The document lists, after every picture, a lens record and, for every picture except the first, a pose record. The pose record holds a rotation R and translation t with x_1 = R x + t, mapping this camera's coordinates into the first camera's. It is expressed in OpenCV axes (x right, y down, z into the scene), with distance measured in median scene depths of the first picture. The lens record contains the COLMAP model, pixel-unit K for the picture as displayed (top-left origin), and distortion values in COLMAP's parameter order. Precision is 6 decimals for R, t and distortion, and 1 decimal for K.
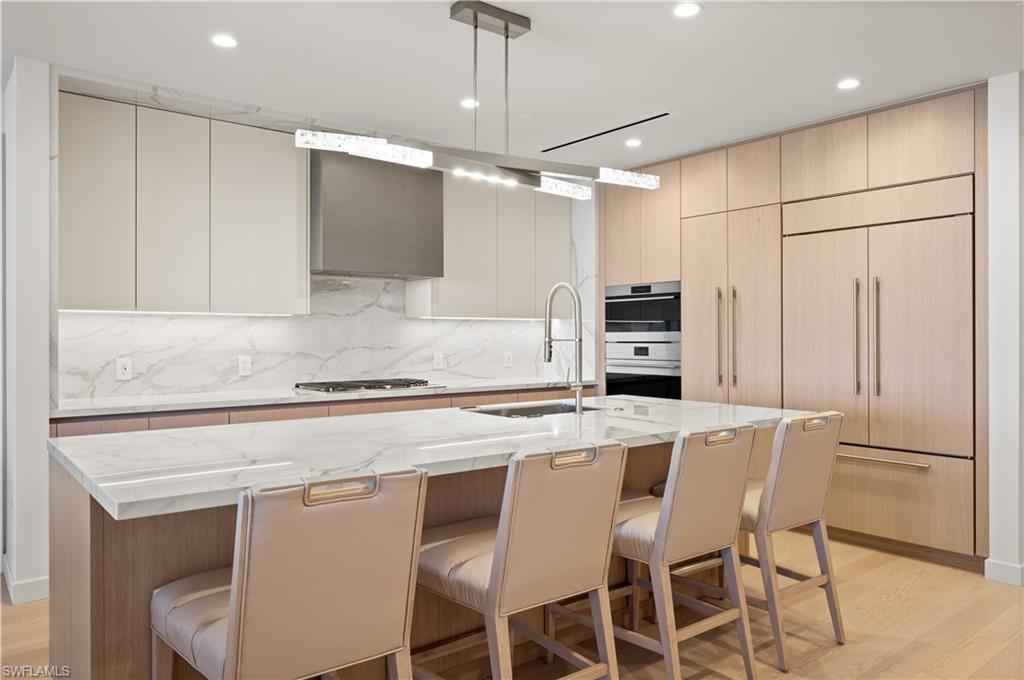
lens RADIAL K [[718.7, 0, 512.0], [0, 718.7, 337.7], [0, 0, 1]] dist [0.001008, 0.006039]
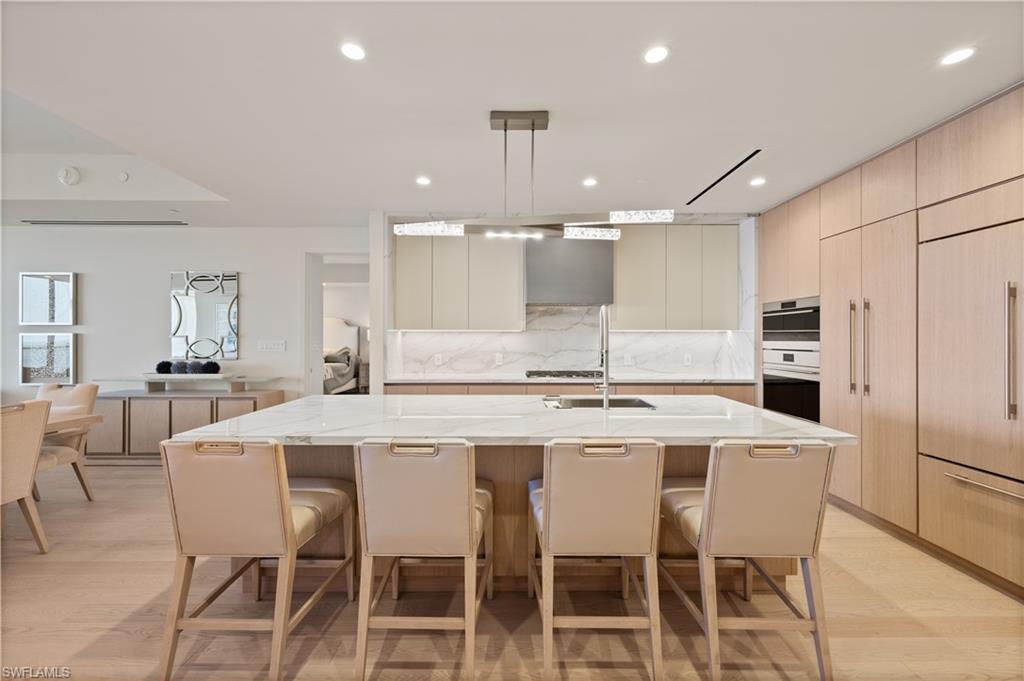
lens RADIAL K [[412.2, 0, 512.4], [0, 412.2, 337.9], [0, 0, 1]] dist [0.003991, -0.000607]
pose [[0.783409, 0.000974, -0.621506, 0.261528], [-0.003090, 0.999993, -0.002328, -0.011036], [0.621499, 0.003744, 0.783406, 0.206735]]
